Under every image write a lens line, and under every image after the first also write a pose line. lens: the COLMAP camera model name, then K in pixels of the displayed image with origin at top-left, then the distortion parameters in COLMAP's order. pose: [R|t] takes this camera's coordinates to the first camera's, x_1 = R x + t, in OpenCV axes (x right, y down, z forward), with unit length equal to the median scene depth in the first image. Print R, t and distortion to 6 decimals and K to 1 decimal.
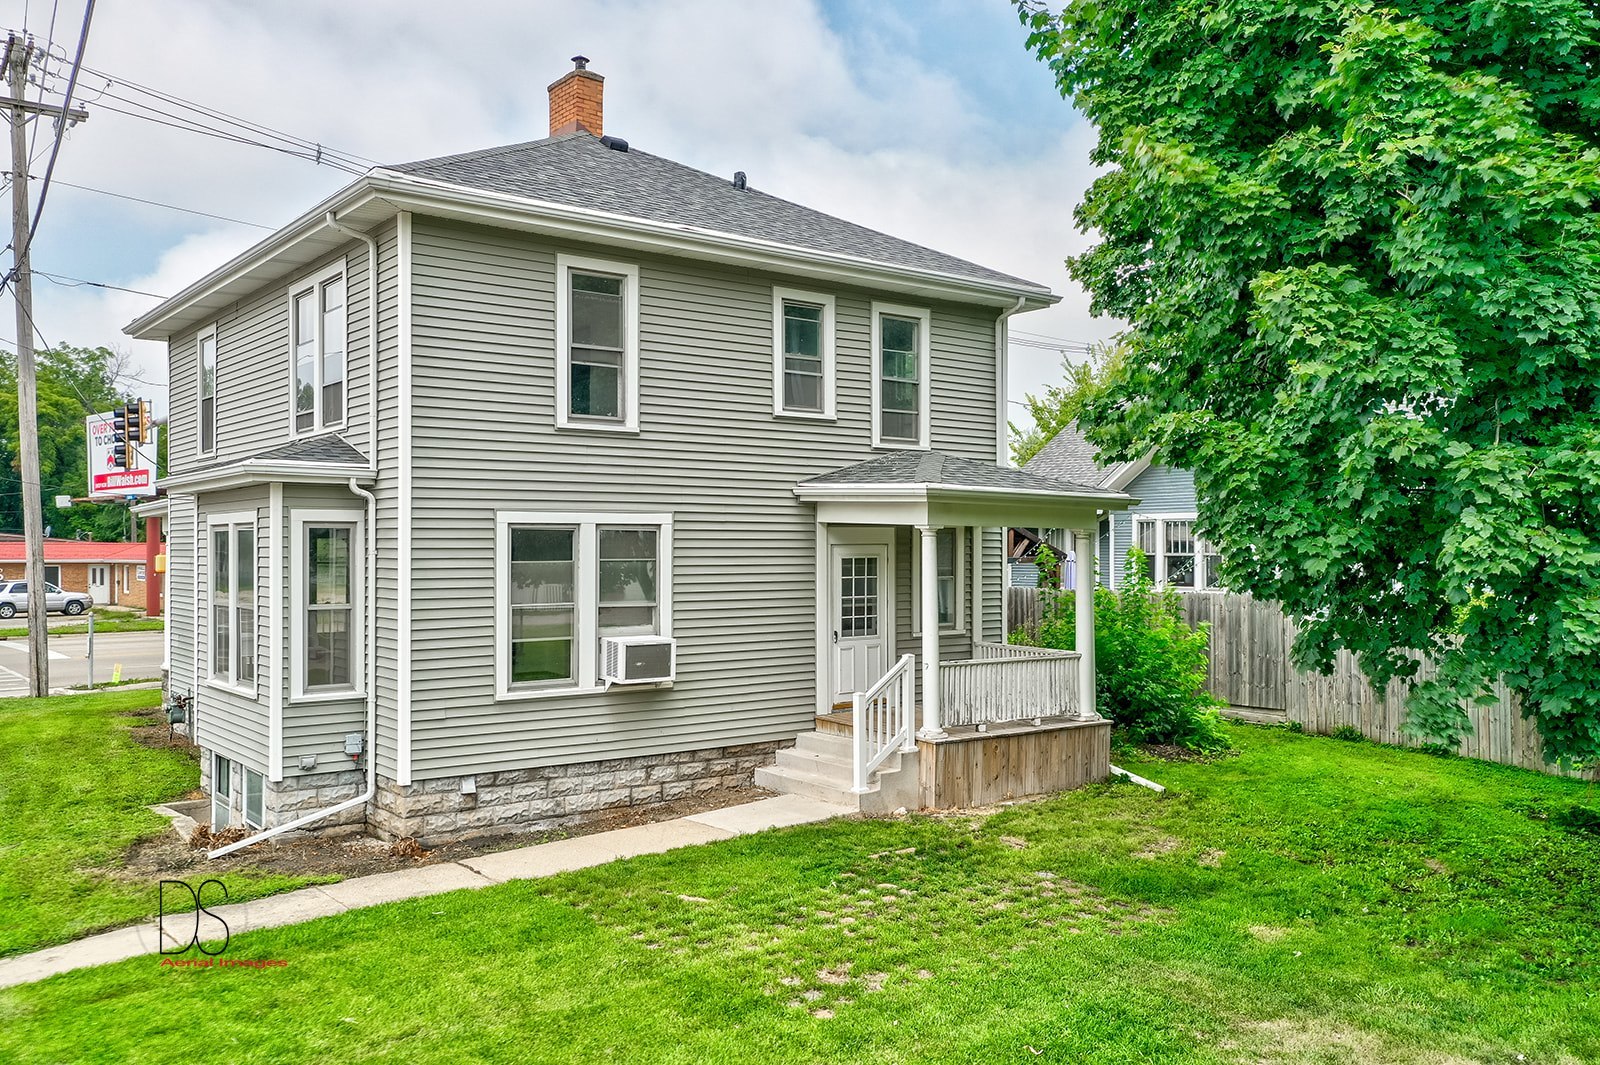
lens RADIAL K [[1290.6, 0, 795.6], [0, 1290.6, 538.1], [0, 0, 1]] dist [0.046878, 0.024656]
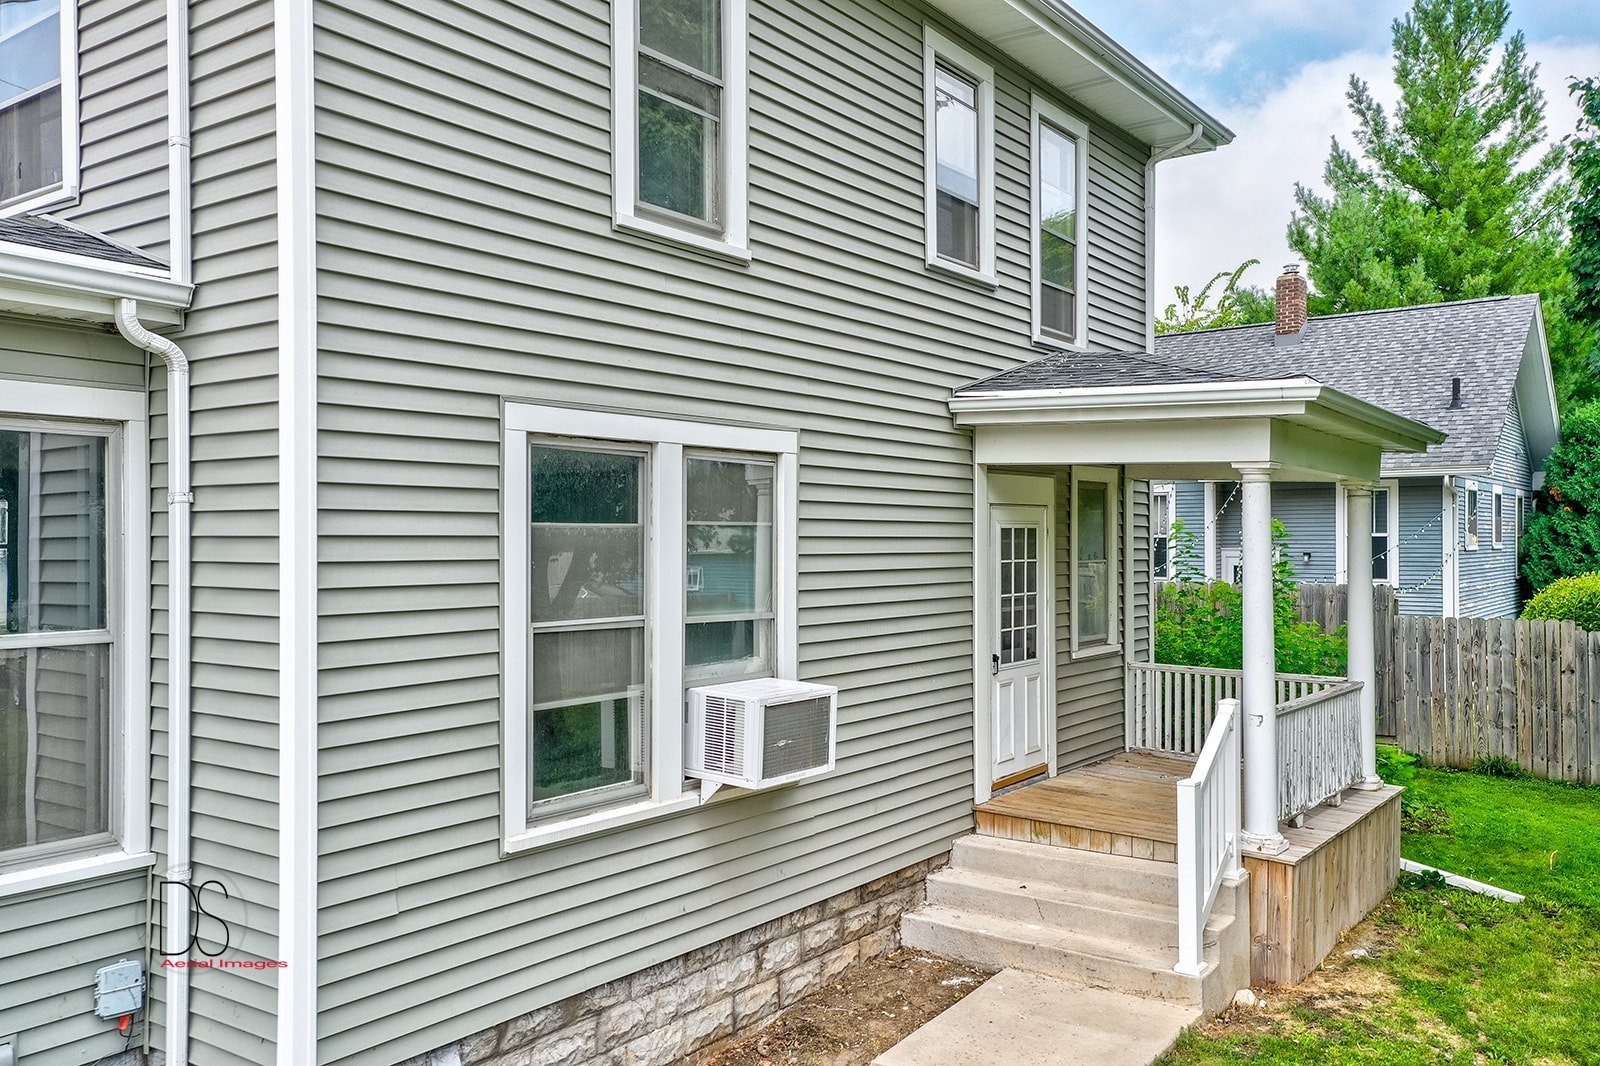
lens RADIAL K [[1290.6, 0, 800.3], [0, 1290.6, 544.3], [0, 0, 1]] dist [0.046878, 0.024656]
pose [[0.959916, -0.002202, 0.280280, -0.238344], [-0.000231, 0.999963, 0.008648, 0.020230], [-0.280289, -0.008366, 0.959879, 0.528128]]
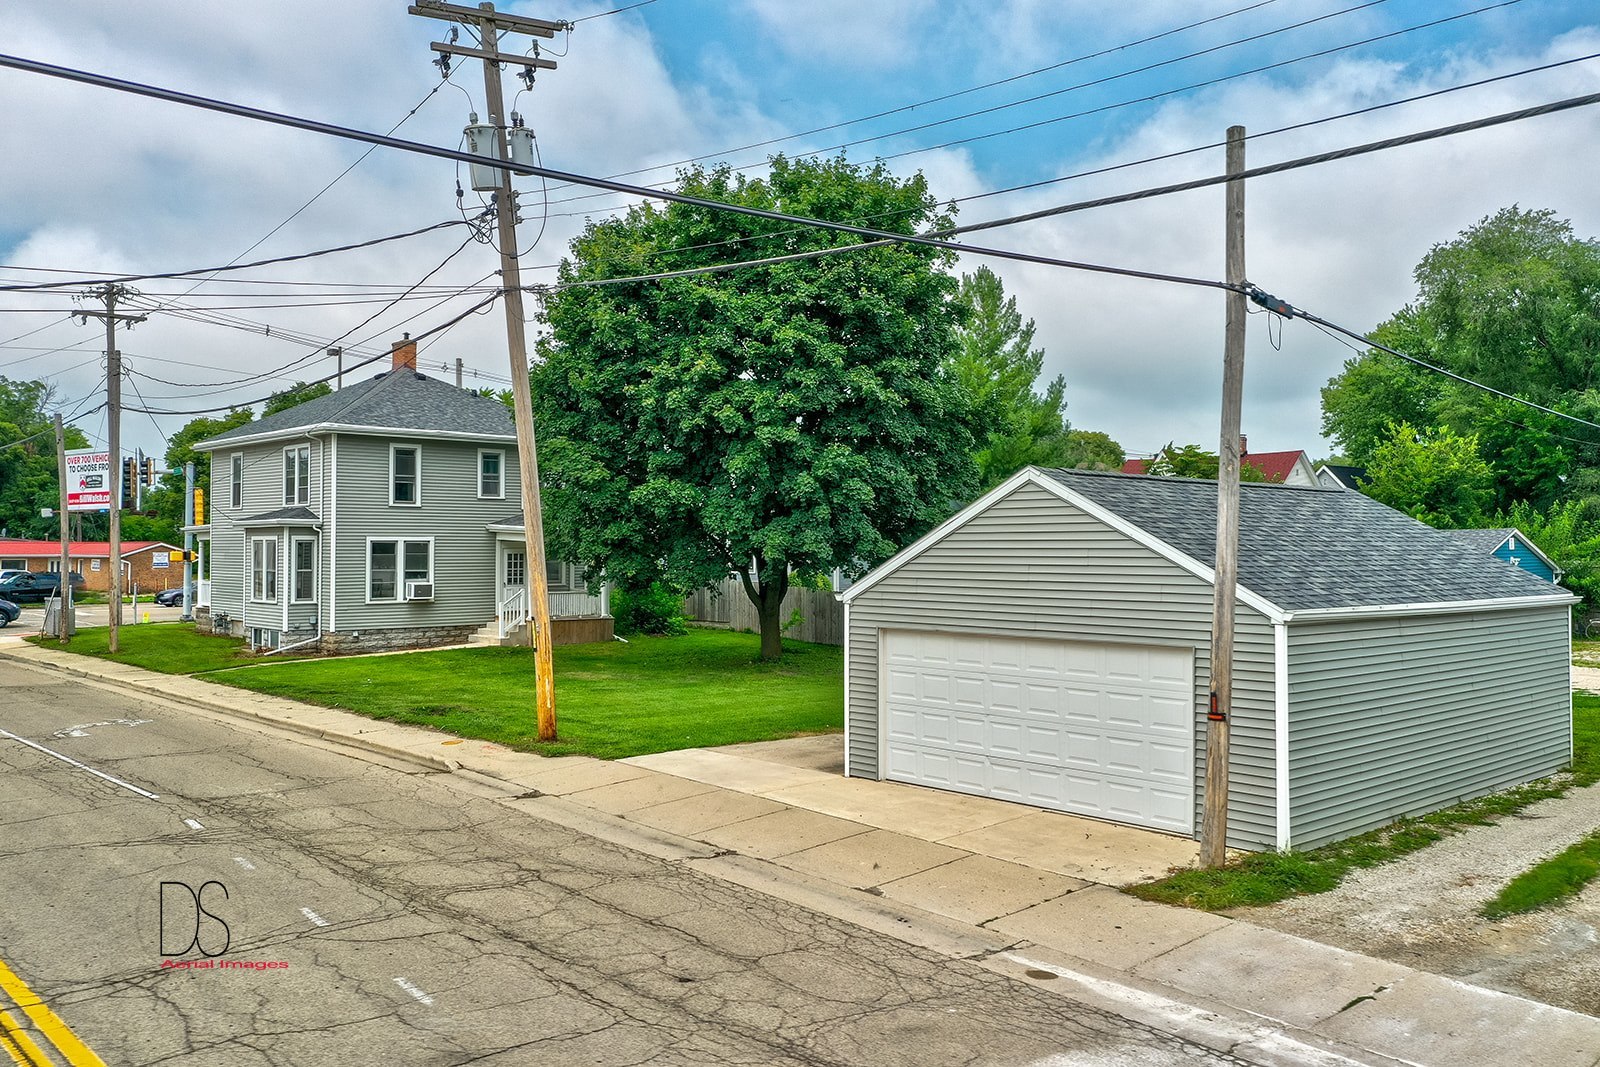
lens RADIAL K [[1290.6, 0, 793.4], [0, 1290.6, 522.1], [0, 0, 1]] dist [0.046878, 0.024656]
pose [[0.995943, 0.005306, 0.089825, 0.409526], [-0.004397, 0.999937, -0.010318, -0.025587], [-0.089875, 0.009881, 0.995904, -1.761327]]
